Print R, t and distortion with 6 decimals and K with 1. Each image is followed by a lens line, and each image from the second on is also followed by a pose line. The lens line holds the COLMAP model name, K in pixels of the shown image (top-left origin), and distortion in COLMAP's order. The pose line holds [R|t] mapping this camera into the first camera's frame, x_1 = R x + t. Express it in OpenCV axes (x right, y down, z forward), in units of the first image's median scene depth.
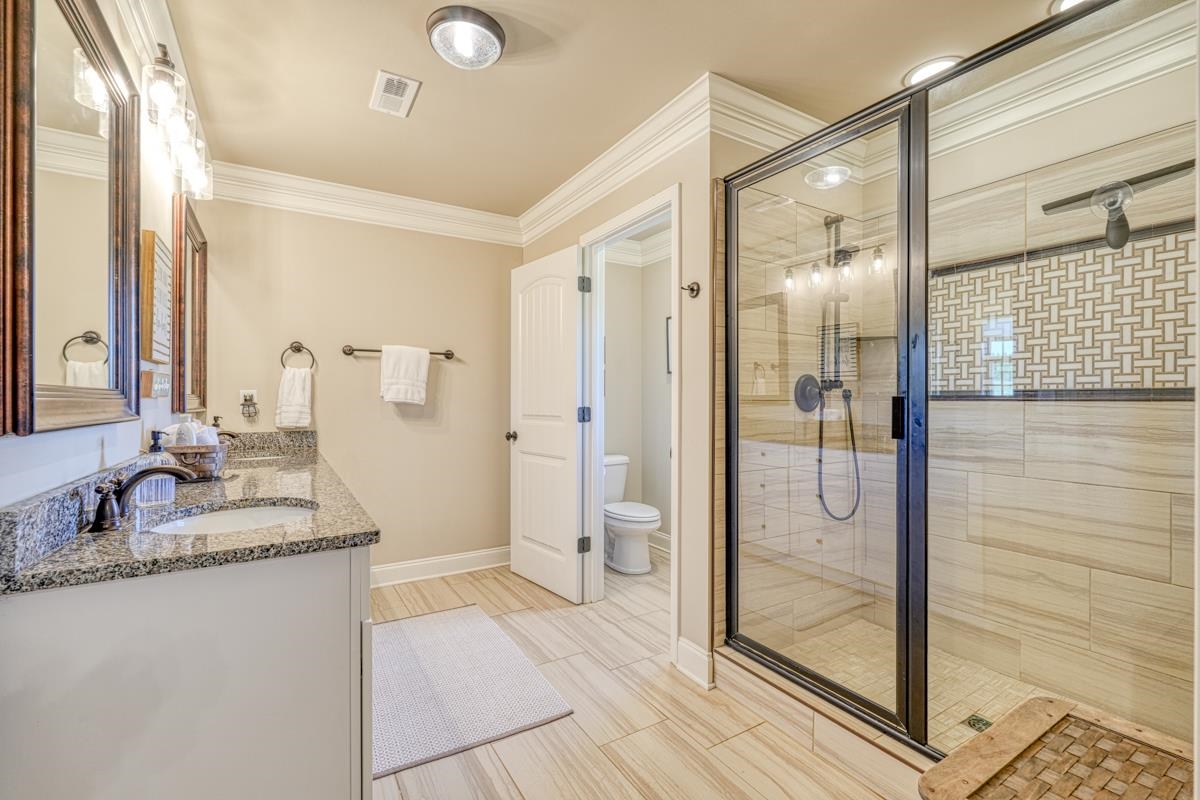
lens RADIAL K [[526.4, 0, 603.8], [0, 526.4, 402.0], [0, 0, 1]] dist [0.005670, -0.000596]
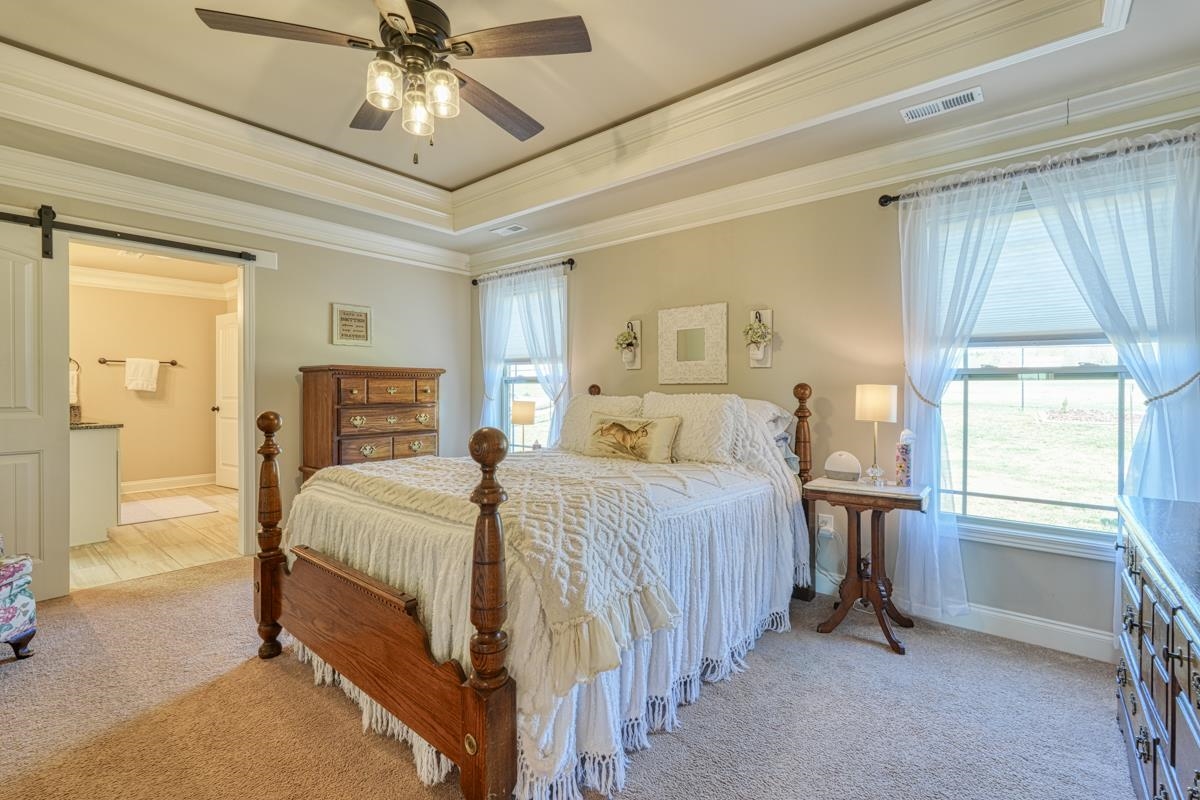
lens RADIAL K [[526.4, 0, 597.0], [0, 526.4, 384.5], [0, 0, 1]] dist [0.005670, -0.000596]
pose [[0.947446, 0.006368, 0.319852, 0.526519], [-0.005196, 0.999976, -0.004516, -0.018882], [-0.319874, 0.002617, 0.947457, -1.226153]]
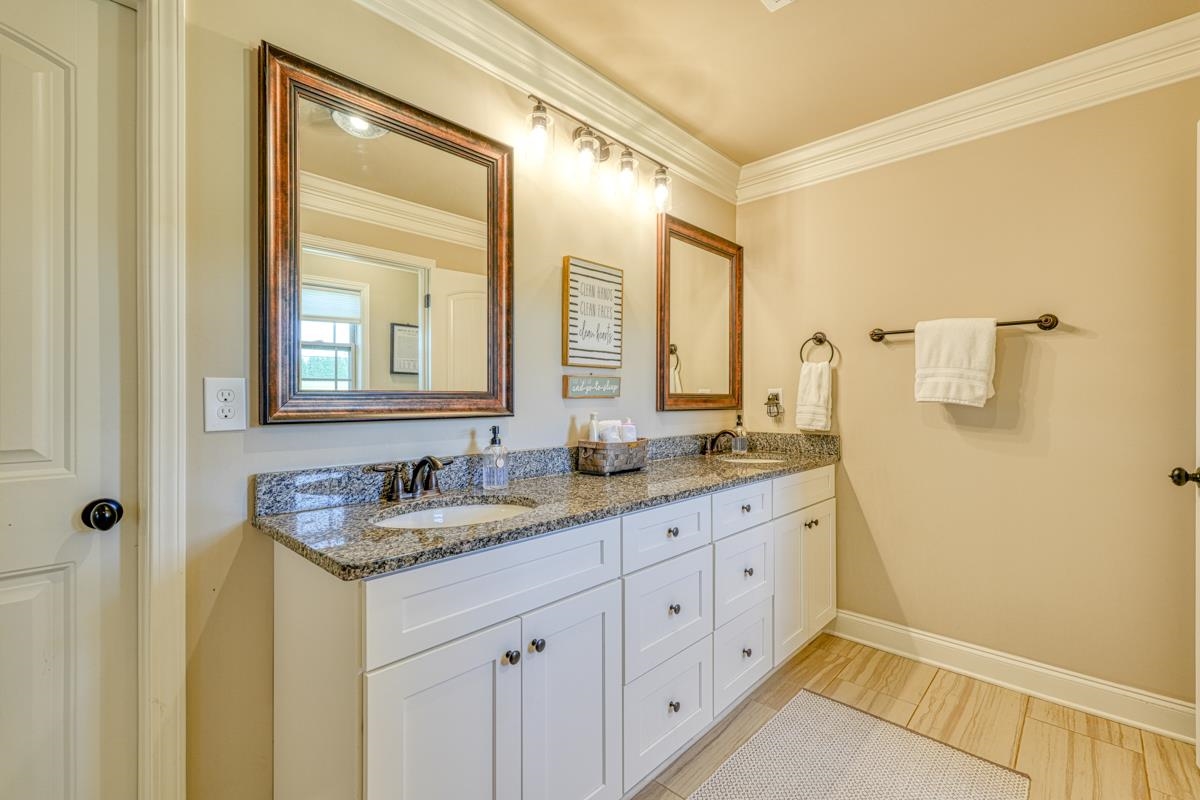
lens RADIAL K [[526.4, 0, 600.0], [0, 526.4, 398.1], [0, 0, 1]] dist [0.005670, -0.000596]
pose [[0.262593, 0.001124, -0.964906, 0.155184], [-0.003471, 0.999994, 0.000220, -0.004116], [0.964900, 0.003291, 0.262595, 0.402656]]
